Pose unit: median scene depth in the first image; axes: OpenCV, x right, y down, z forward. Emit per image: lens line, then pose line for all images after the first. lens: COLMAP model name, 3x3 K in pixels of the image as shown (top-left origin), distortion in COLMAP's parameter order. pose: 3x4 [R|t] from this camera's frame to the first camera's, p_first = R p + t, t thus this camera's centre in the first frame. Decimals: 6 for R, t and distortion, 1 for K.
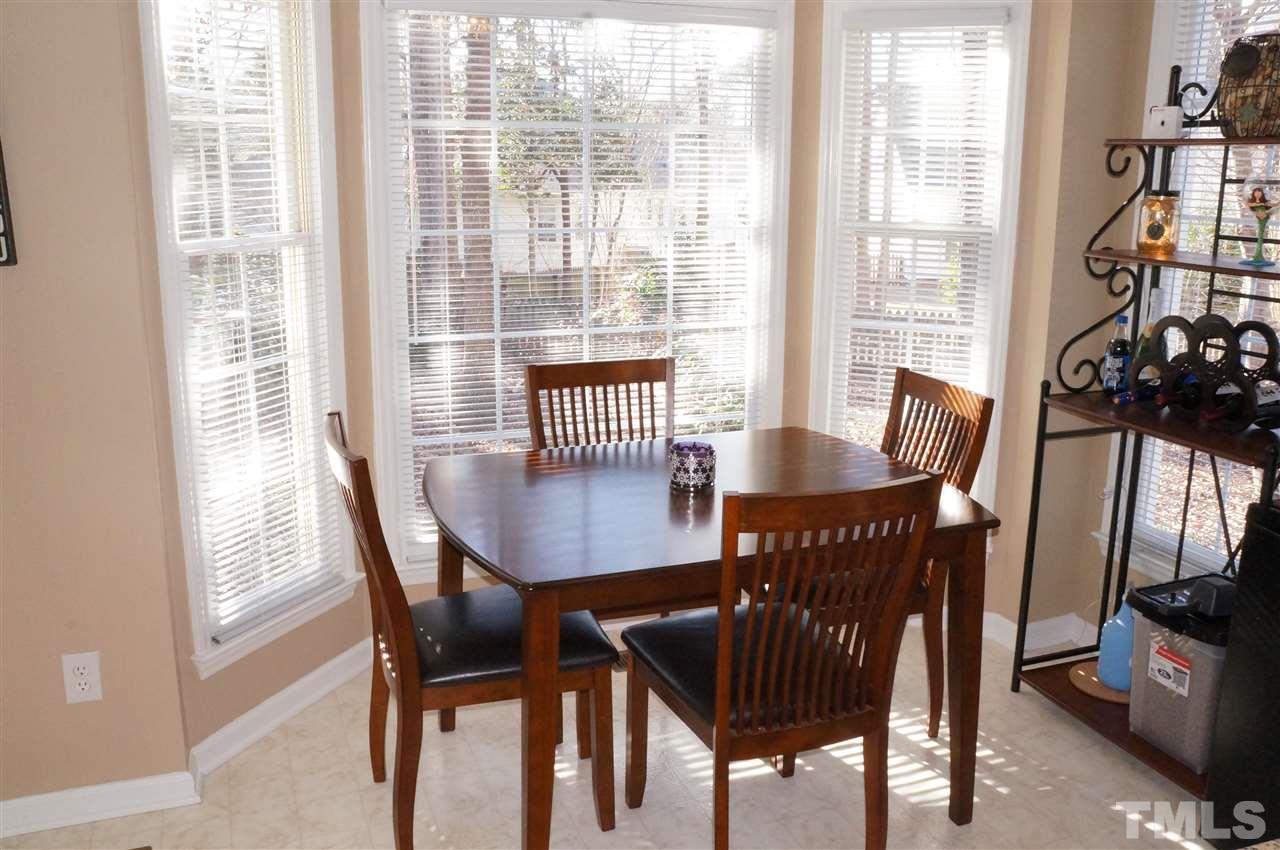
lens RADIAL K [[1089.8, 0, 631.9], [0, 1089.8, 422.1], [0, 0, 1]] dist [-0.136837, 0.123232]
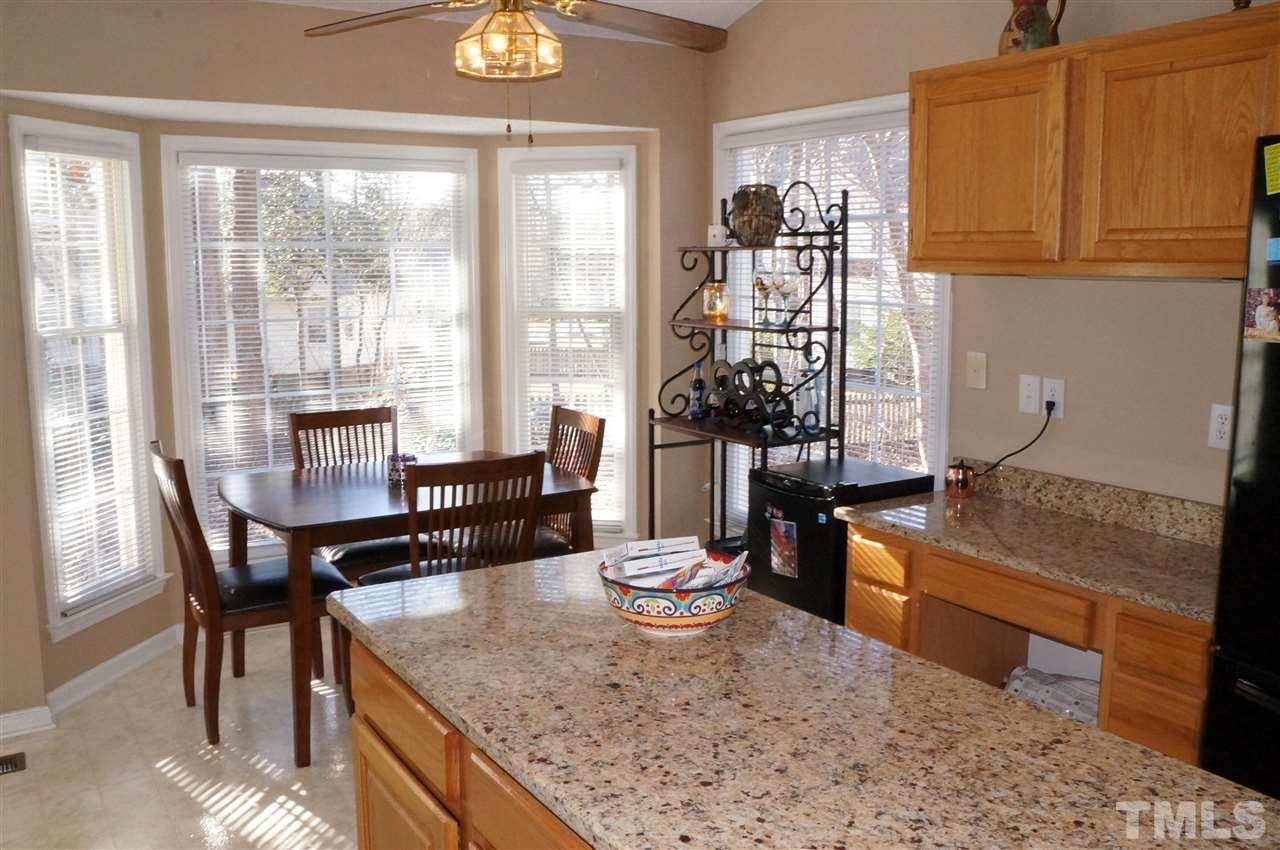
lens RADIAL K [[1089.8, 0, 631.9], [0, 1089.8, 422.1], [0, 0, 1]] dist [-0.136837, 0.123232]
pose [[0.978926, -0.038469, 0.200557, 0.058708], [0.056317, 0.994868, -0.084058, 0.103343], [-0.196294, 0.093581, 0.976069, -0.455233]]
